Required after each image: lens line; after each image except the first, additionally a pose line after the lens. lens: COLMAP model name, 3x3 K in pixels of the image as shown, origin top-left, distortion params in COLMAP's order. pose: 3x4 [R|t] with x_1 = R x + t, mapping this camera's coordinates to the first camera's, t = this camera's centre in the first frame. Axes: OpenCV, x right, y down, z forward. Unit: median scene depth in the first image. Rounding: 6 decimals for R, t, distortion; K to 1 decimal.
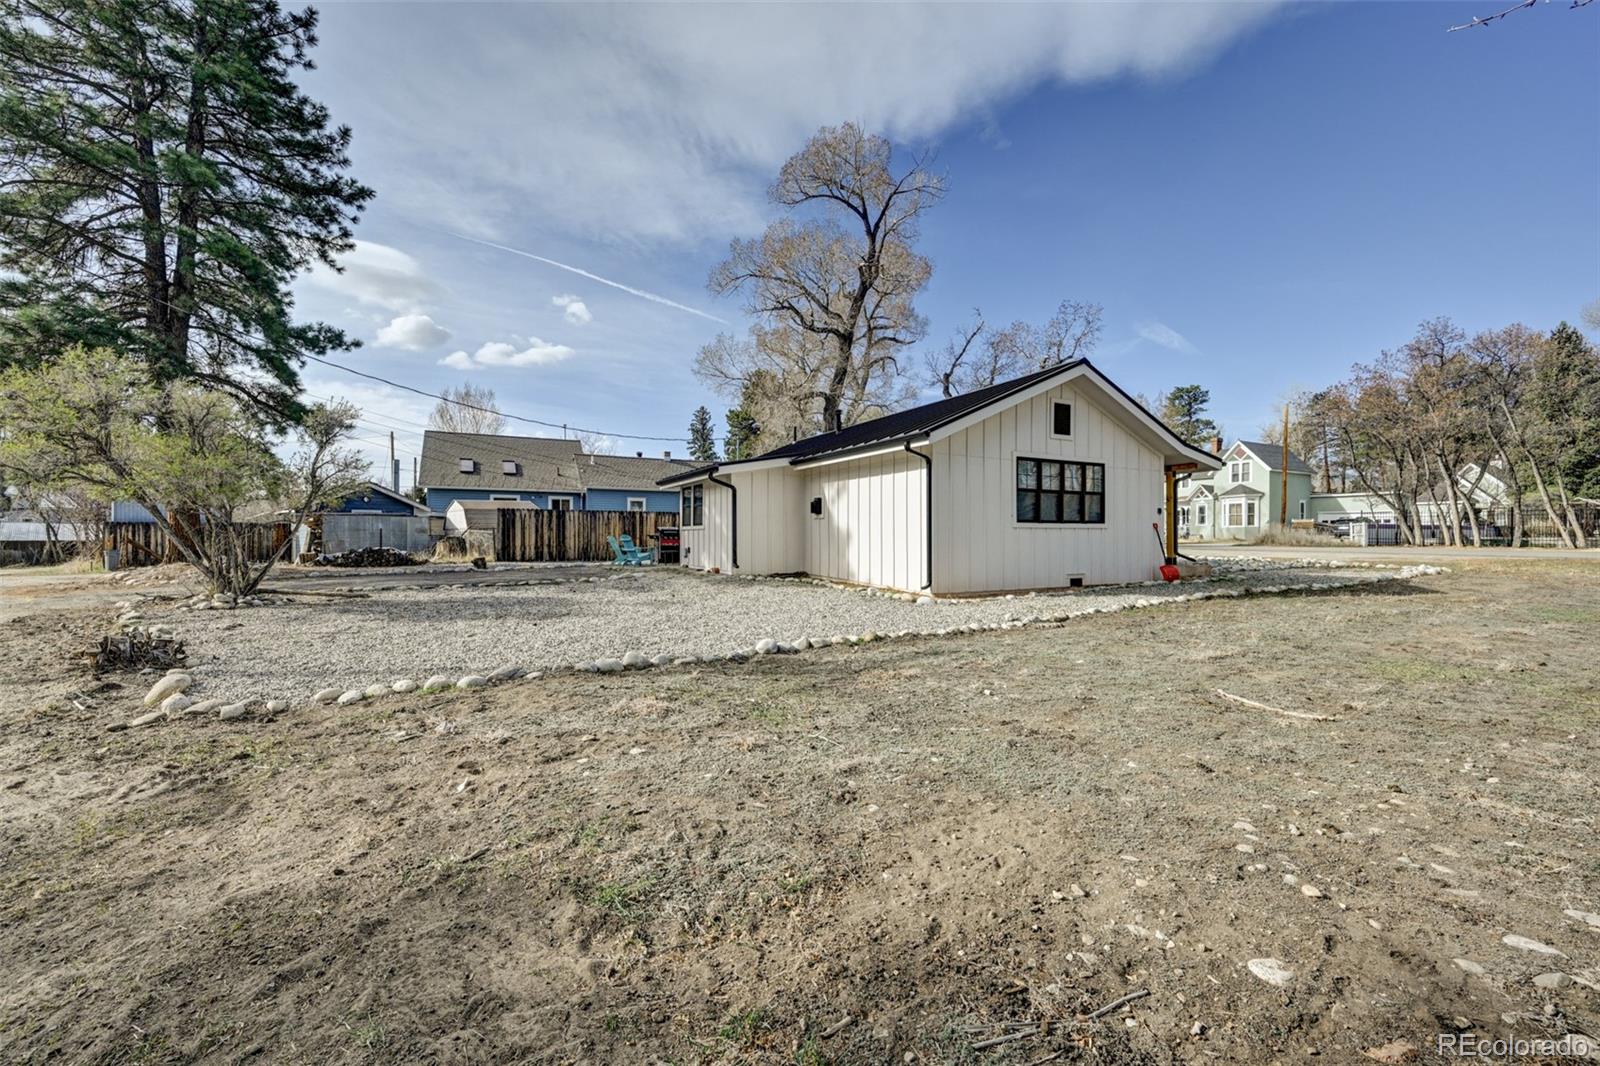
lens RADIAL K [[632.0, 0, 804.5], [0, 632.0, 532.0], [0, 0, 1]] dist [-0.000330, 0.000255]
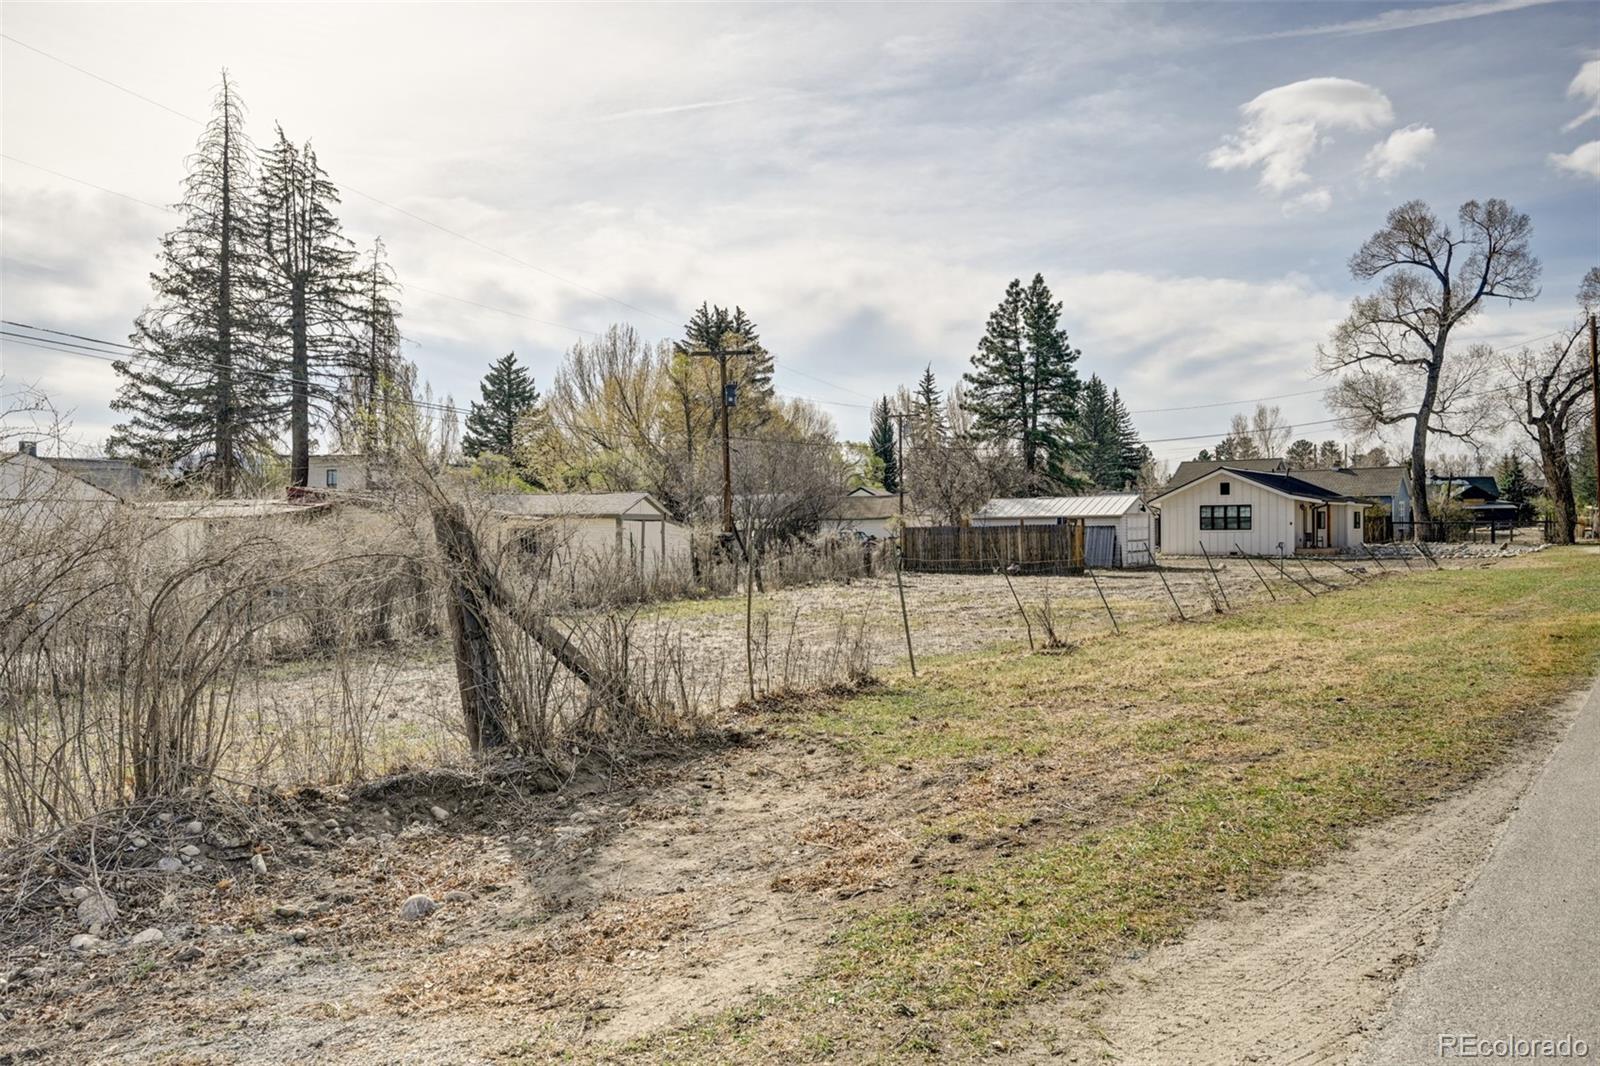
lens RADIAL K [[1090.1, 0, 822.1], [0, 1090.1, 531.8], [0, 0, 1]] dist [0.000321, -0.002063]
pose [[0.419998, 0.001869, -0.907523, 3.665421], [0.005713, 0.999973, 0.004704, -0.037060], [0.907507, -0.007160, 0.419975, -2.276780]]
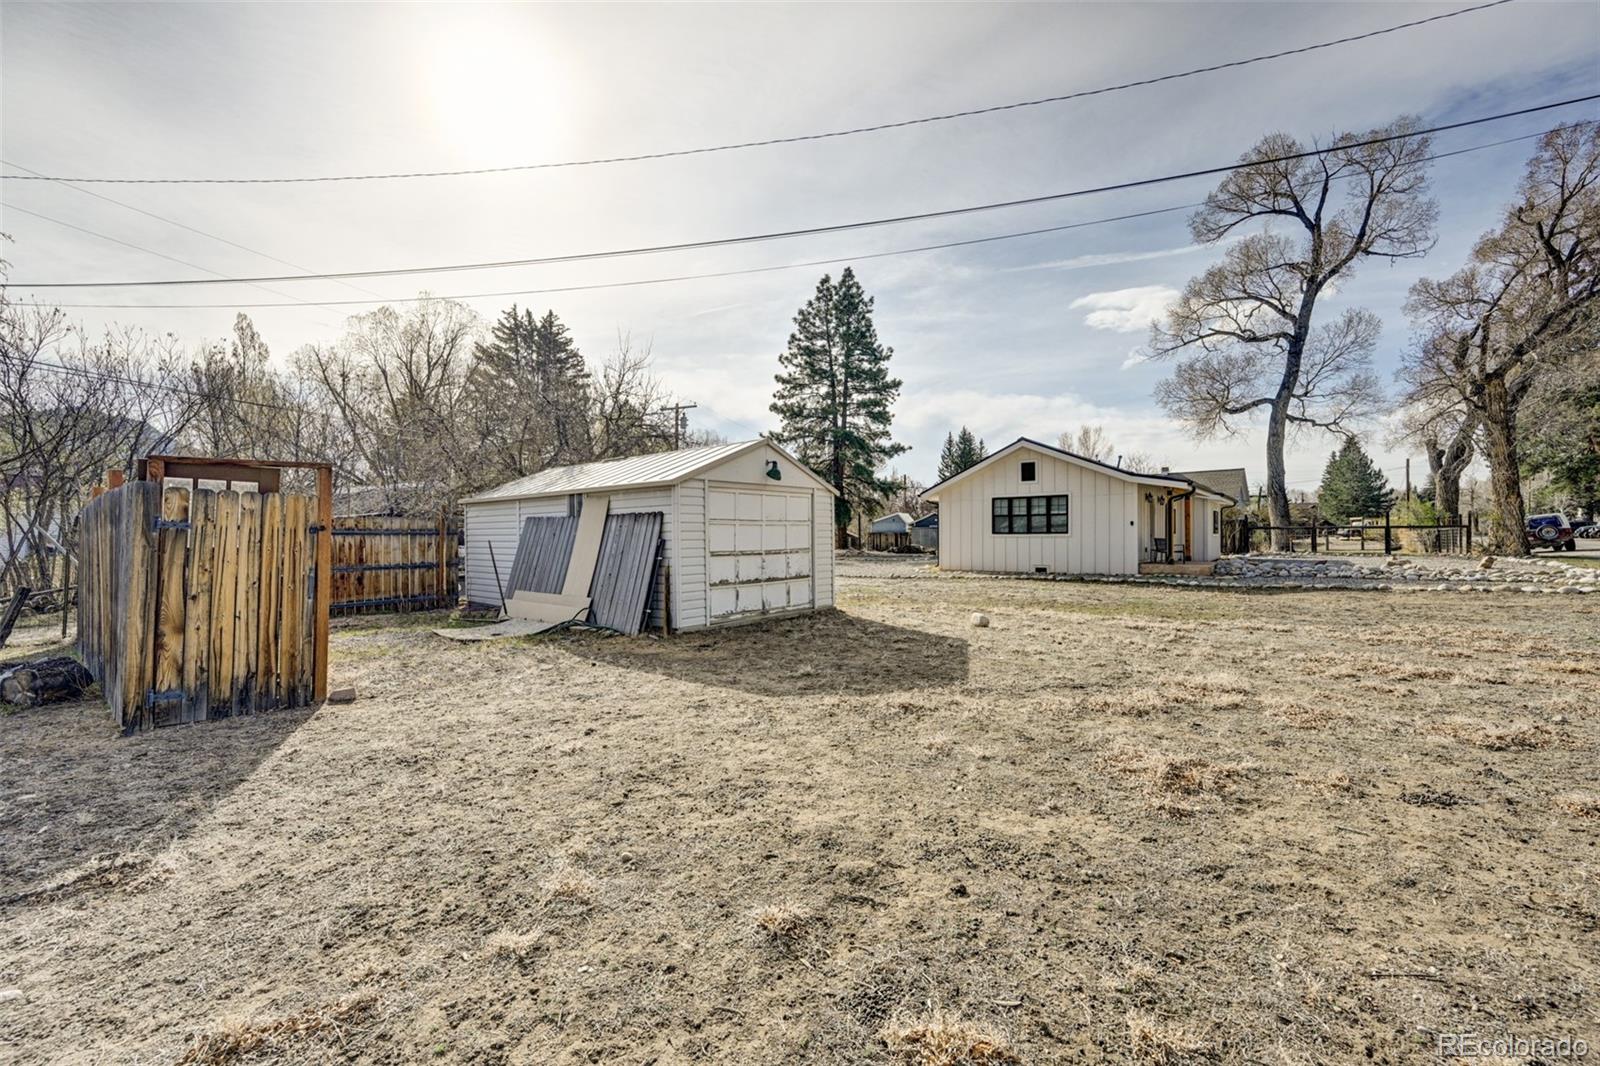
lens RADIAL K [[632.0, 0, 804.5], [0, 632.0, 532.0], [0, 0, 1]] dist [-0.000330, 0.000255]
pose [[0.386186, -0.007753, -0.922389, 1.715515], [0.000424, 0.999966, -0.008227, -0.005936], [0.922421, 0.002786, 0.386176, -0.192309]]
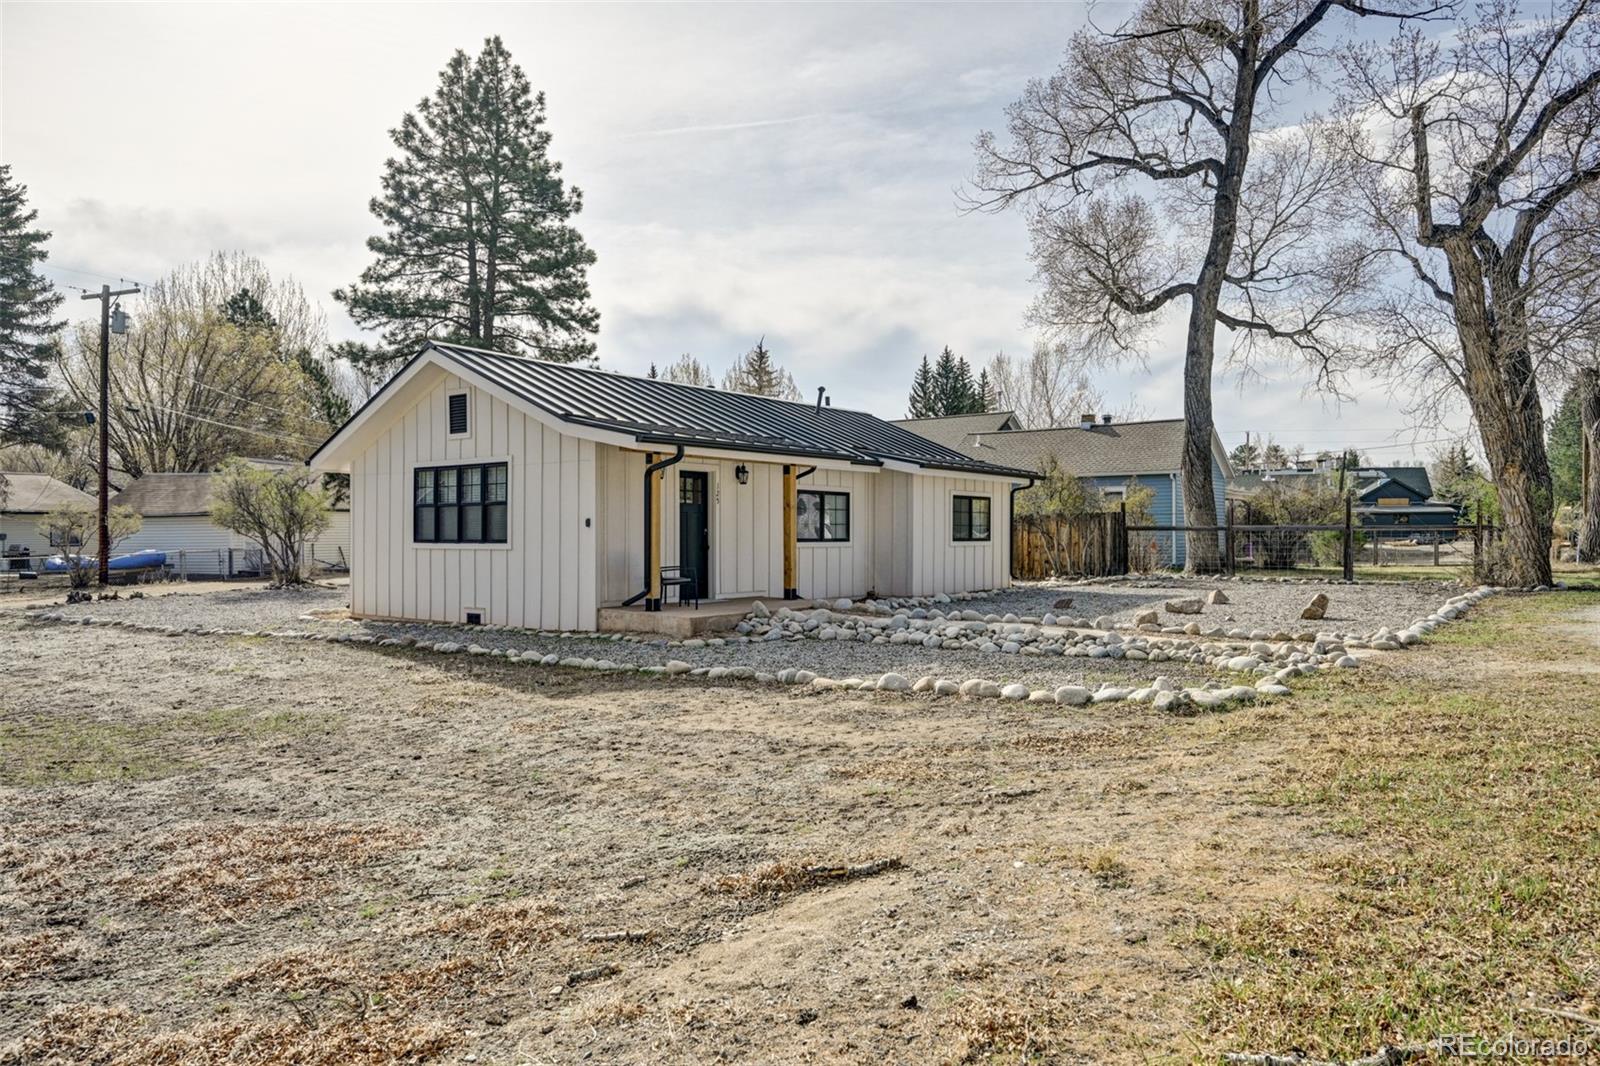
lens RADIAL K [[1057.6, 0, 804.5], [0, 1057.6, 529.3], [0, 0, 1]] dist [-0.002401, -0.000862]
pose [[0.418289, -0.003621, -0.908307, 1.807149], [-0.001776, 0.999987, -0.004804, -0.026070], [0.908312, 0.003623, 0.418277, 0.834317]]
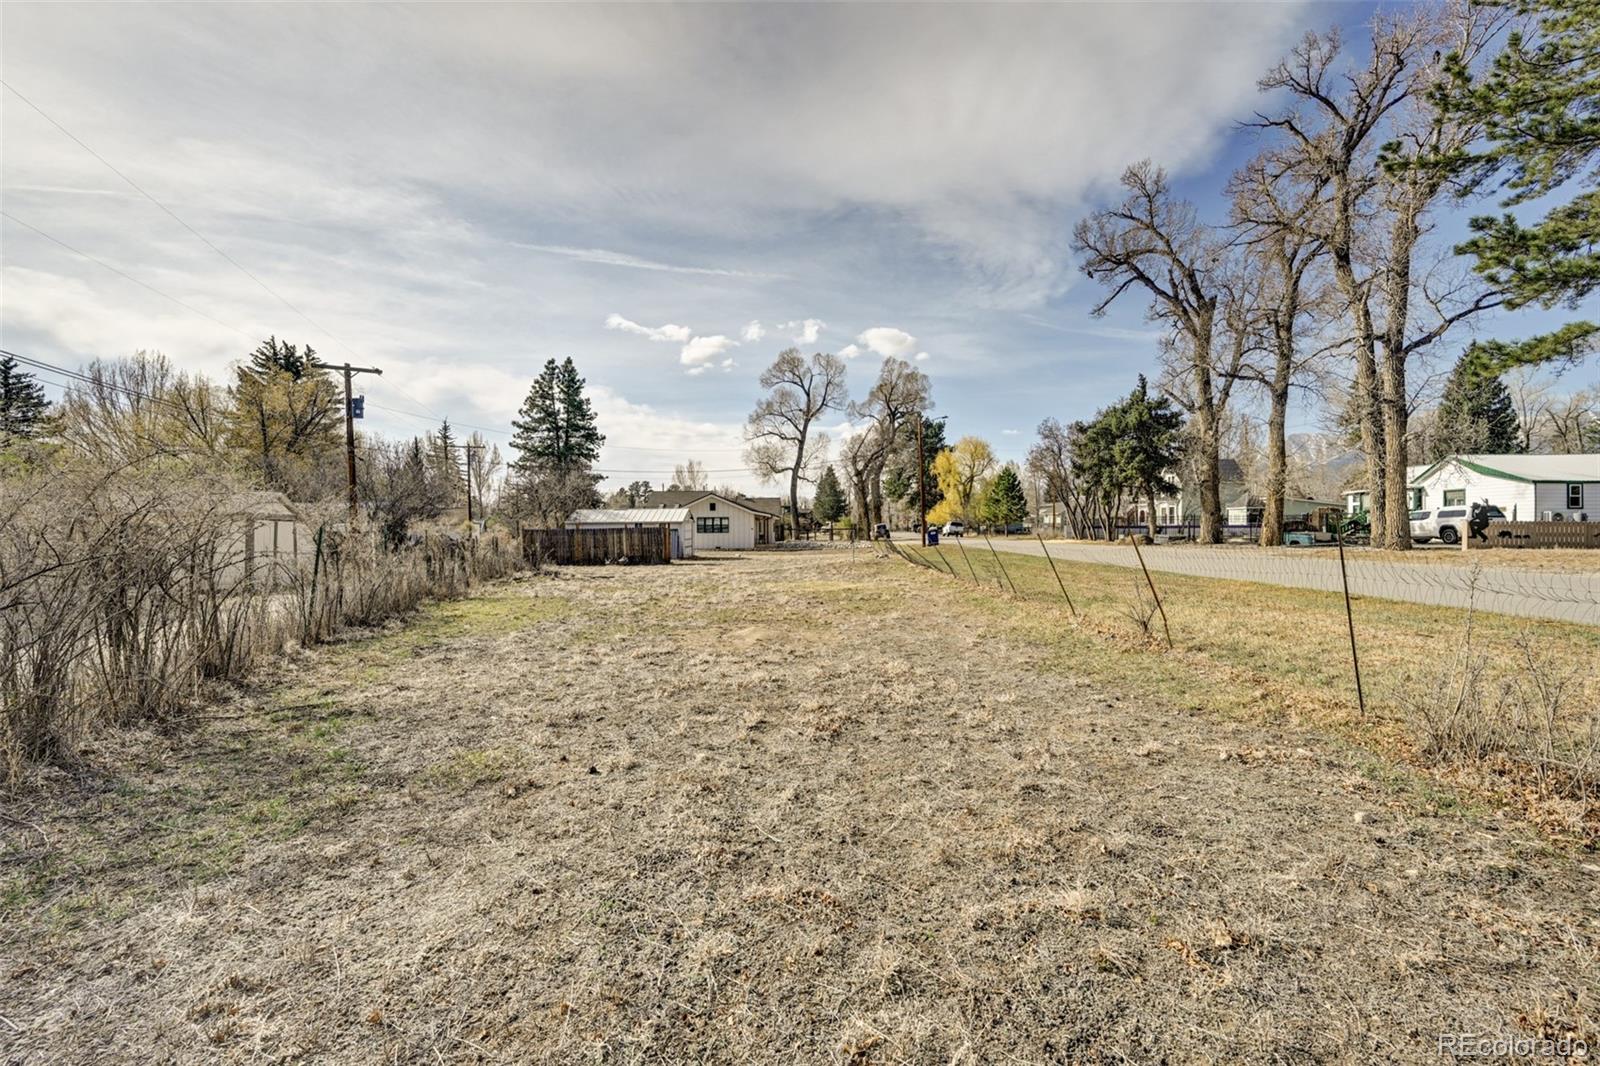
lens RADIAL K [[651.2, 0, 800.0], [0, 651.2, 533.0], [0, 0, 1]] dist [0.000988, -0.000247]
pose [[0.870809, -0.002466, -0.491615, 2.895253], [0.004111, 0.999989, 0.002266, -0.021700], [0.491604, -0.003994, 0.870810, -2.297861]]
